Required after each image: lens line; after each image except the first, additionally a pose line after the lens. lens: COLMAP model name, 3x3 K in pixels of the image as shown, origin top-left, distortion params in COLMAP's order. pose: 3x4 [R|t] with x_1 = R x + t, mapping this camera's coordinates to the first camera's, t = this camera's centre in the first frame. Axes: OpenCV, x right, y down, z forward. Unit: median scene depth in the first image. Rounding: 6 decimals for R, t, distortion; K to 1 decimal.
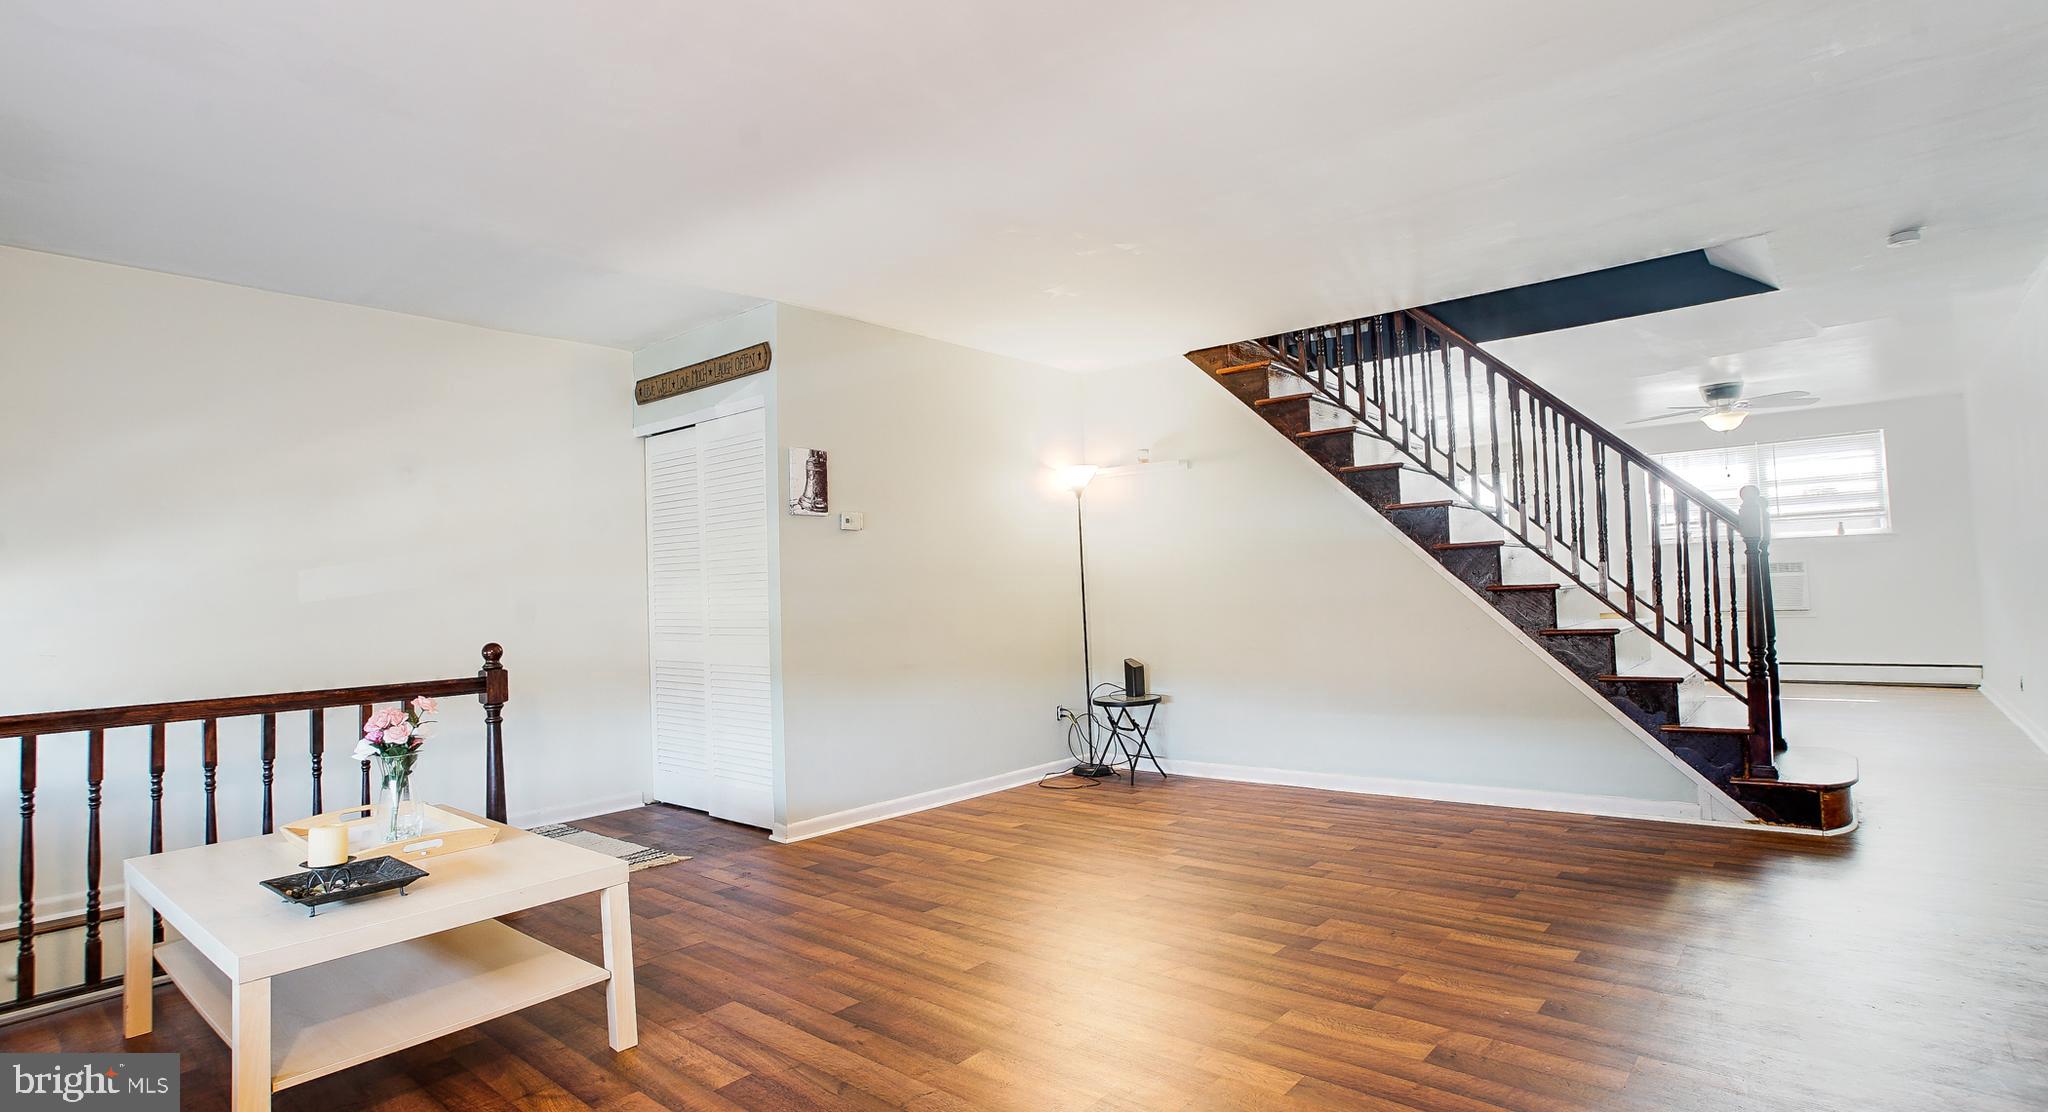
lens RADIAL K [[1019.7, 0, 1024.0], [0, 1019.7, 556.0], [0, 0, 1]] dist [-0.003111, -0.000378]
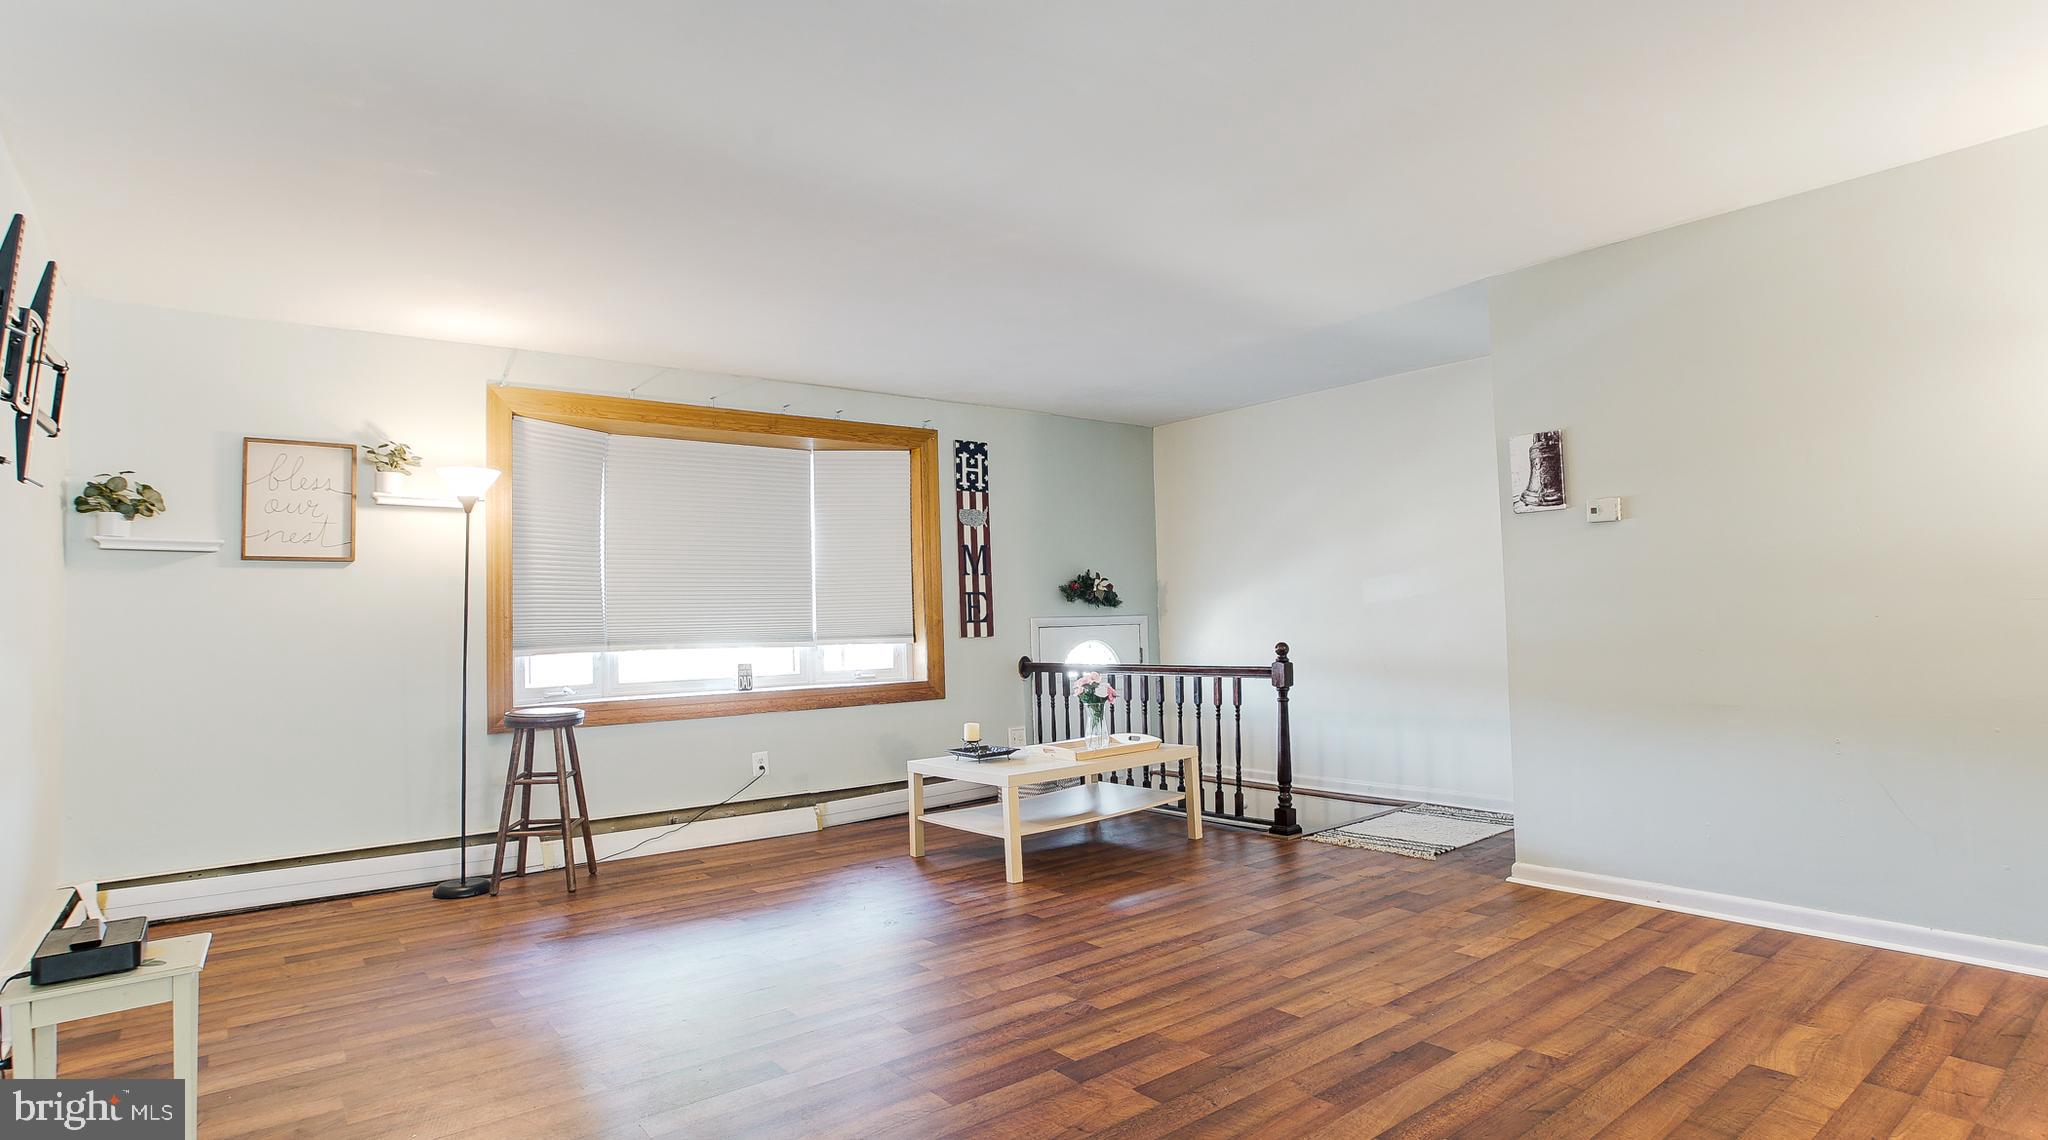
lens RADIAL K [[1004.0, 0, 1024.7], [0, 1004.0, 594.5], [0, 0, 1]] dist [-0.076356, 0.034698]
pose [[-0.185217, 0.007200, -0.982671, 0.775511], [0.066403, 0.997779, -0.005205, 0.005572], [0.980452, -0.066217, -0.185283, 0.840756]]
